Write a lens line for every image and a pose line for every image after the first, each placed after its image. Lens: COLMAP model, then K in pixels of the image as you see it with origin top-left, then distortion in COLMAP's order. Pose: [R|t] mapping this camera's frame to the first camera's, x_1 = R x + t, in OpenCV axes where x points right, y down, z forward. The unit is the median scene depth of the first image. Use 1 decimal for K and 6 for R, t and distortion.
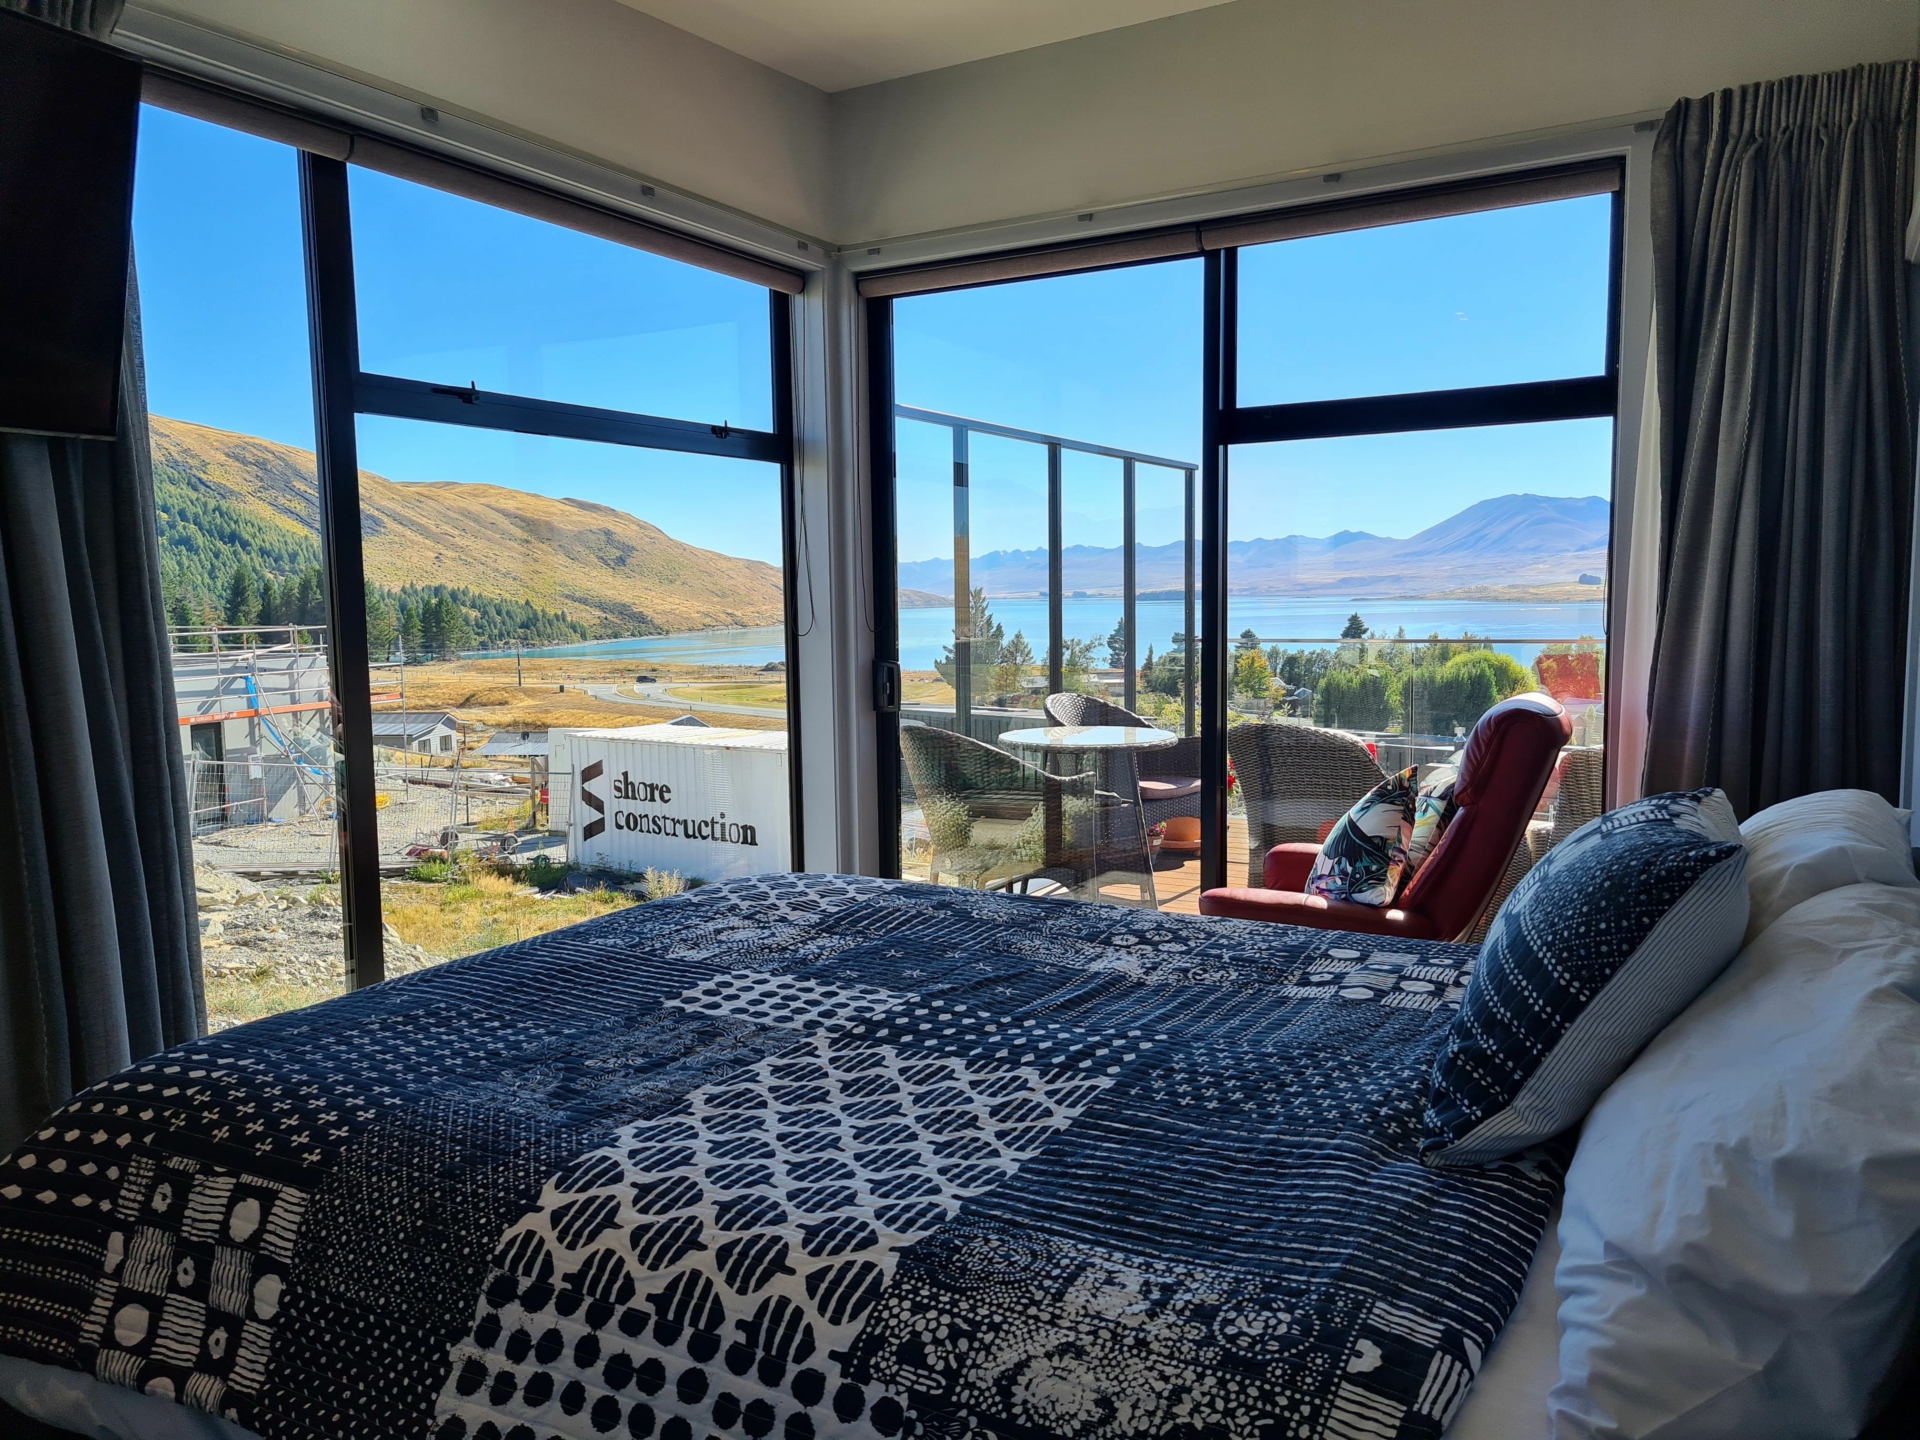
lens RADIAL K [[1435.1, 0, 960.4], [0, 1435.1, 709.1], [0, 0, 1]] dist [0.057346, -0.035930]
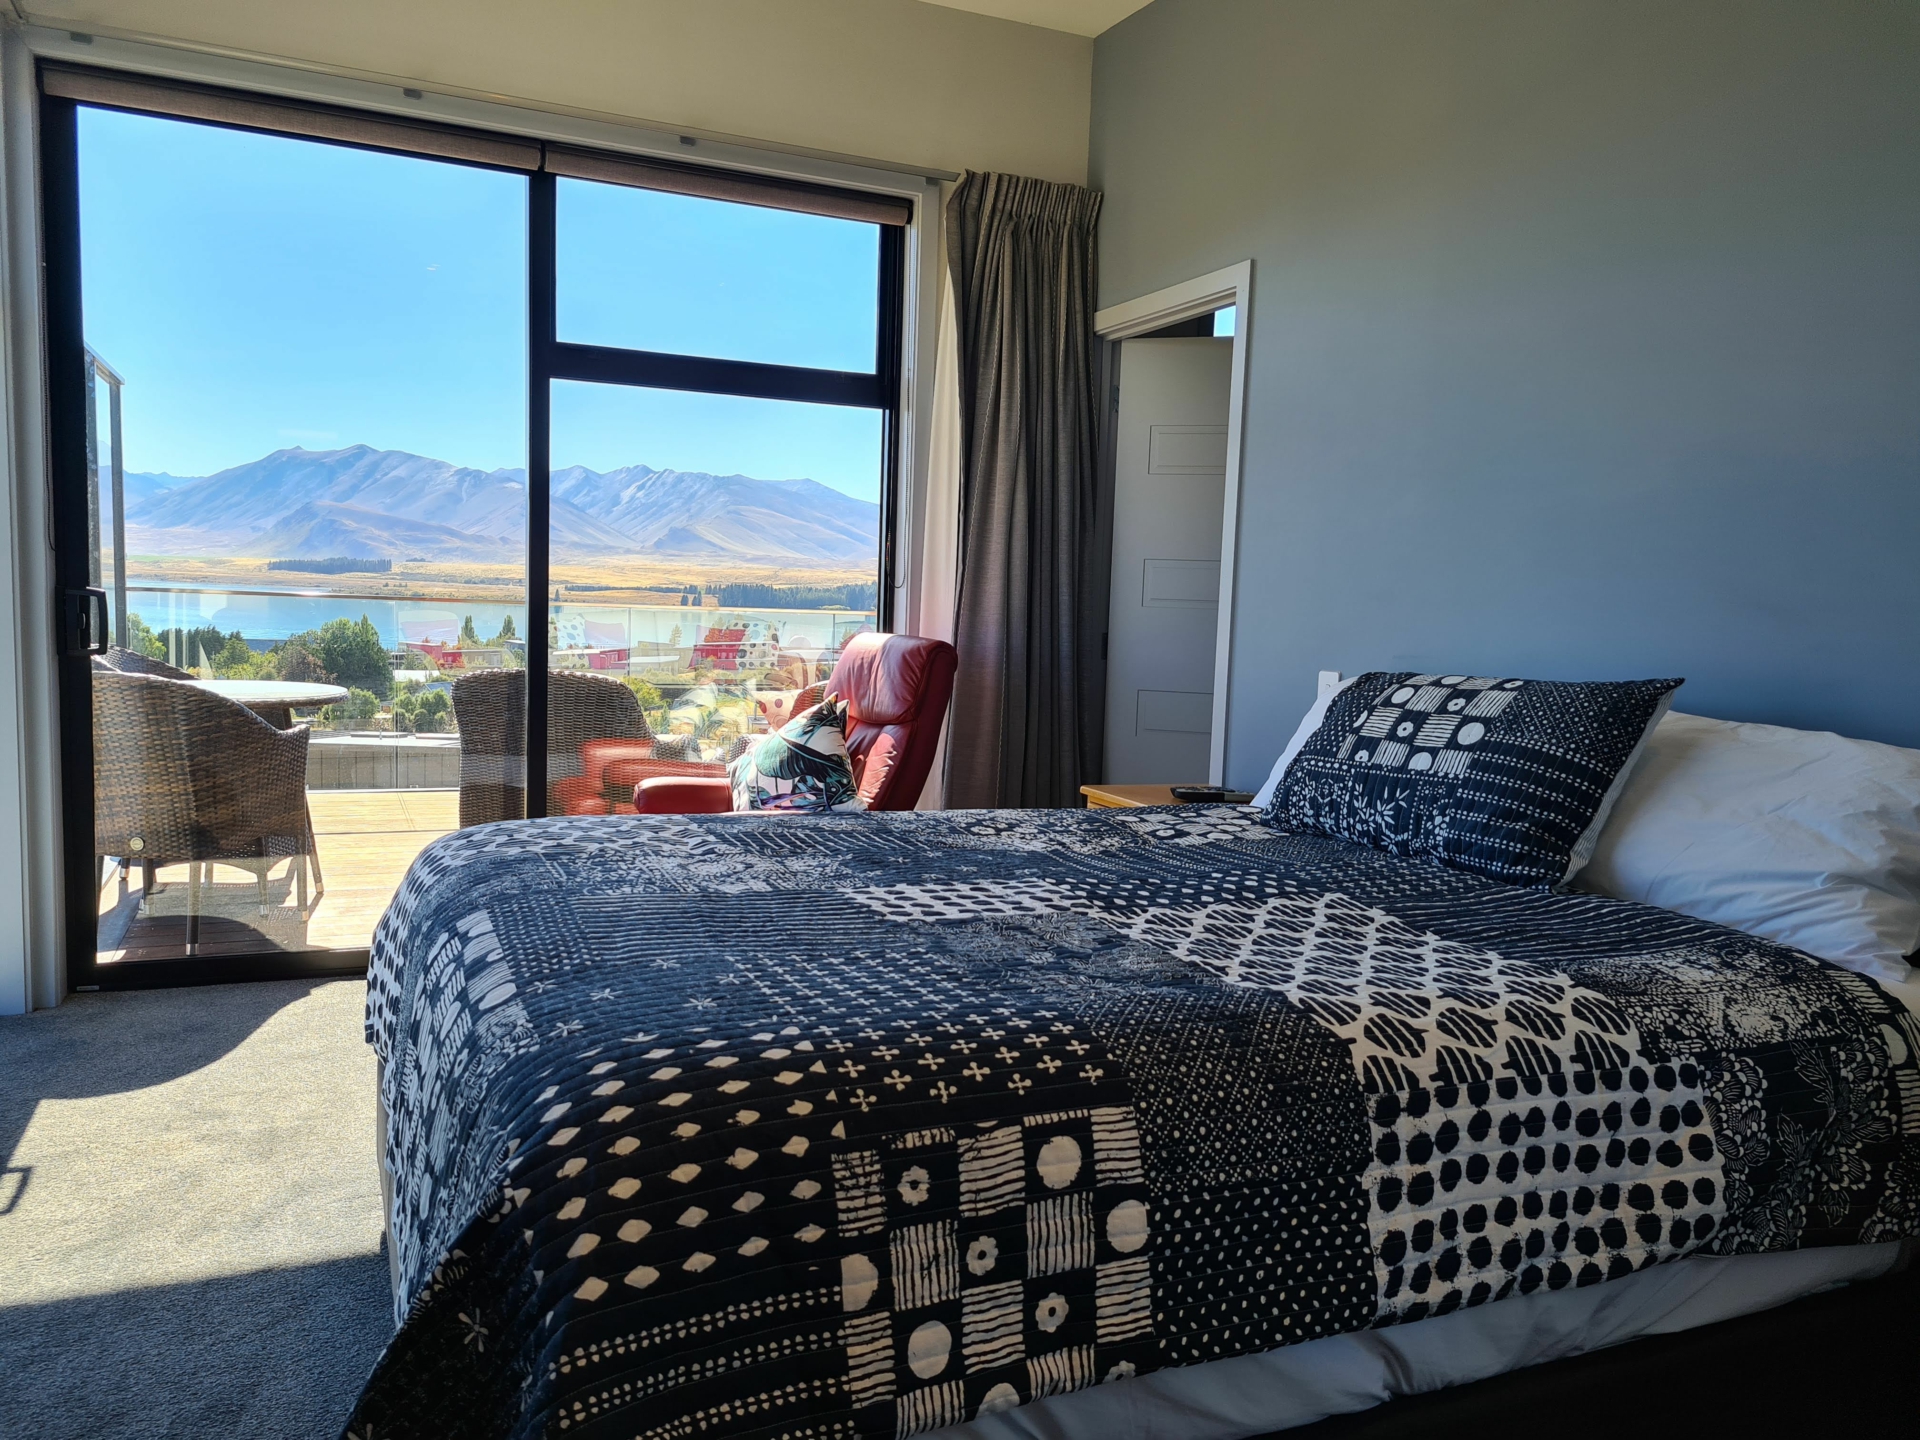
lens RADIAL K [[1435.1, 0, 948.3], [0, 1435.1, 746.5], [0, 0, 1]] dist [0.057346, -0.035930]
pose [[0.600324, -0.048445, 0.798288, -0.488818], [0.017968, 0.998729, 0.047096, 0.025770], [-0.799555, -0.013929, 0.600432, 0.211661]]
